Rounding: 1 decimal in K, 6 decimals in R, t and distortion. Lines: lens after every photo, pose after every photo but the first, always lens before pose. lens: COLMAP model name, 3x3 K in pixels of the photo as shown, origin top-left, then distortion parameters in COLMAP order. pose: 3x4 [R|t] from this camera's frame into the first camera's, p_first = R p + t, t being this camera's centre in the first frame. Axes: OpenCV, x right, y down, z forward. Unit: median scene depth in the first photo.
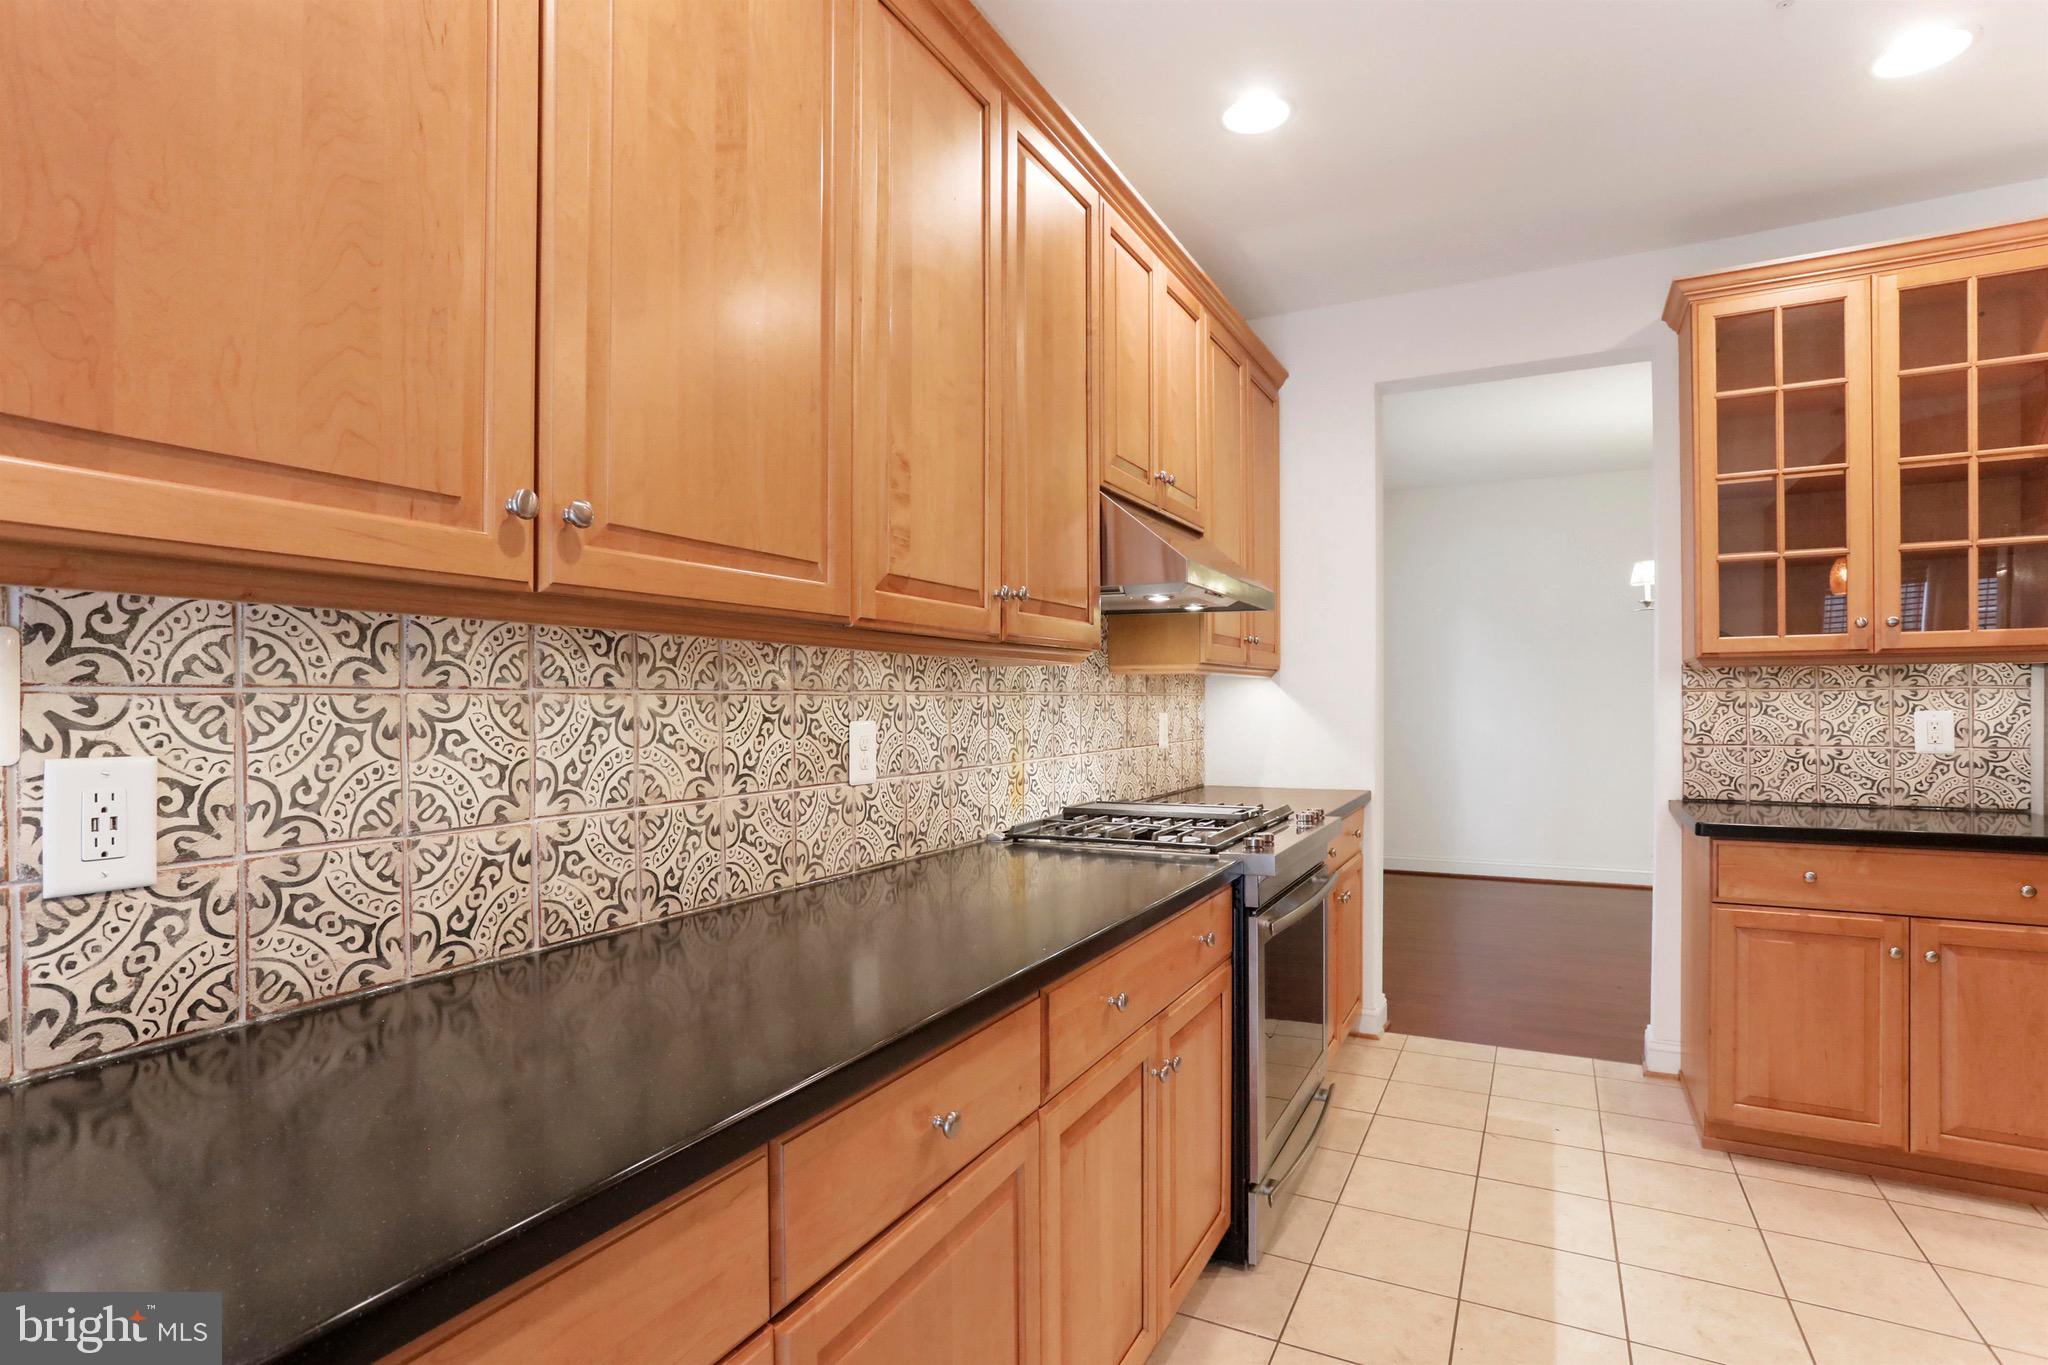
lens RADIAL K [[994.3, 0, 1010.0], [0, 994.3, 702.8], [0, 0, 1]] dist [-0.062971, 0.031703]
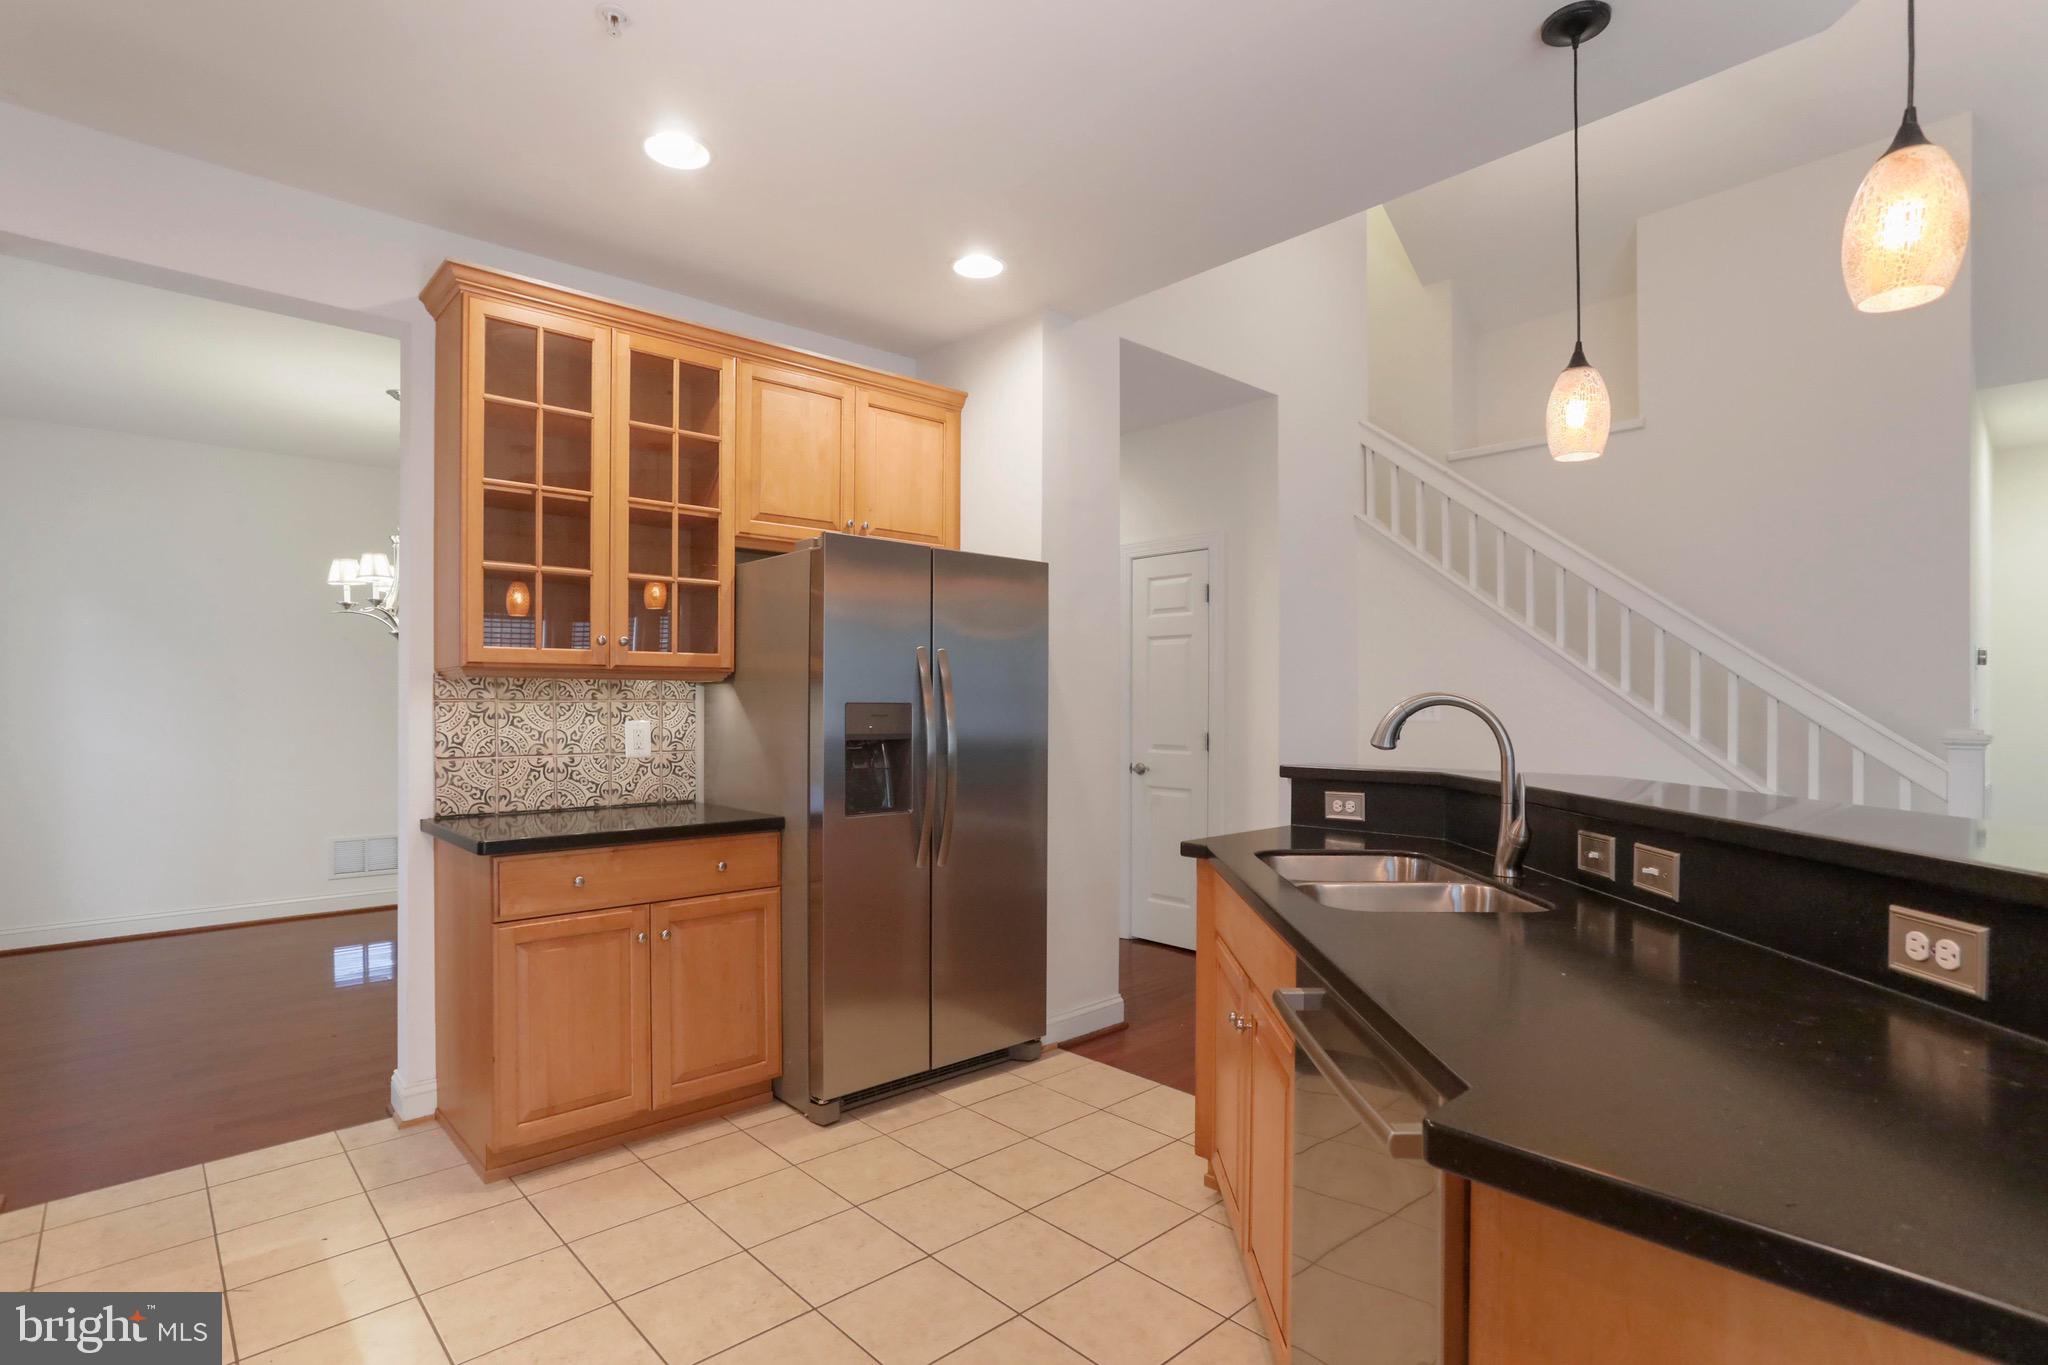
lens RADIAL K [[994.3, 0, 1010.0], [0, 994.3, 702.8], [0, 0, 1]] dist [-0.062971, 0.031703]
pose [[0.319885, 0.009281, 0.947411, -0.022799], [0.001812, 0.999944, -0.010408, 0.000022], [-0.947455, 0.005046, 0.319850, 0.207692]]
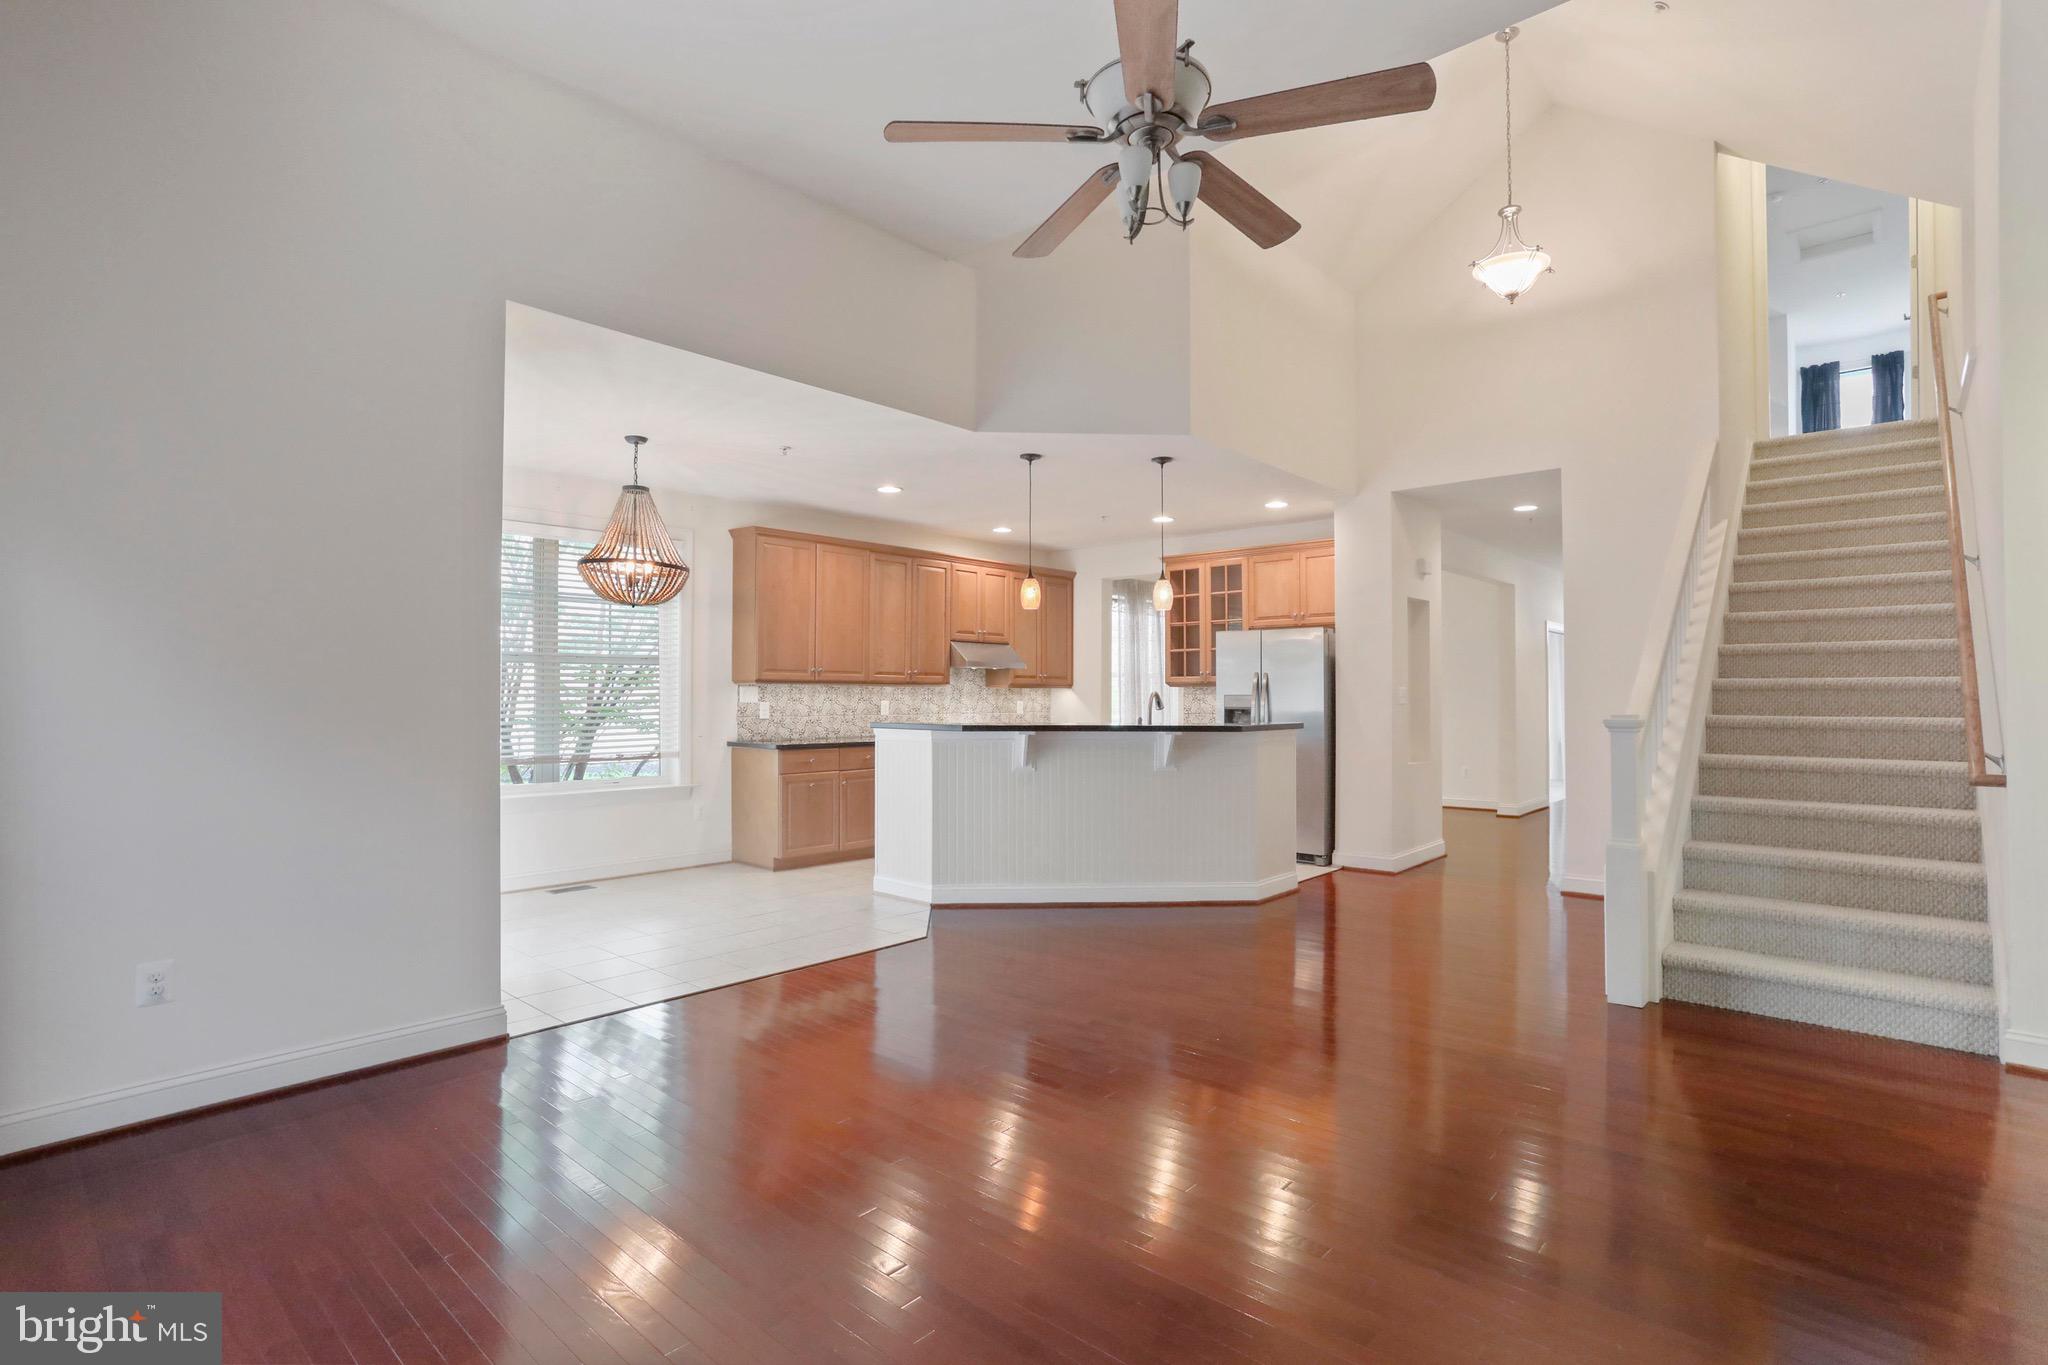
lens RADIAL K [[994.3, 0, 1010.0], [0, 994.3, 702.8], [0, 0, 1]] dist [-0.062971, 0.031703]
pose [[0.970020, 0.006669, -0.242932, 1.068440], [-0.006072, 0.999976, 0.003208, 0.007799], [0.242948, -0.001636, 0.970038, -2.283230]]
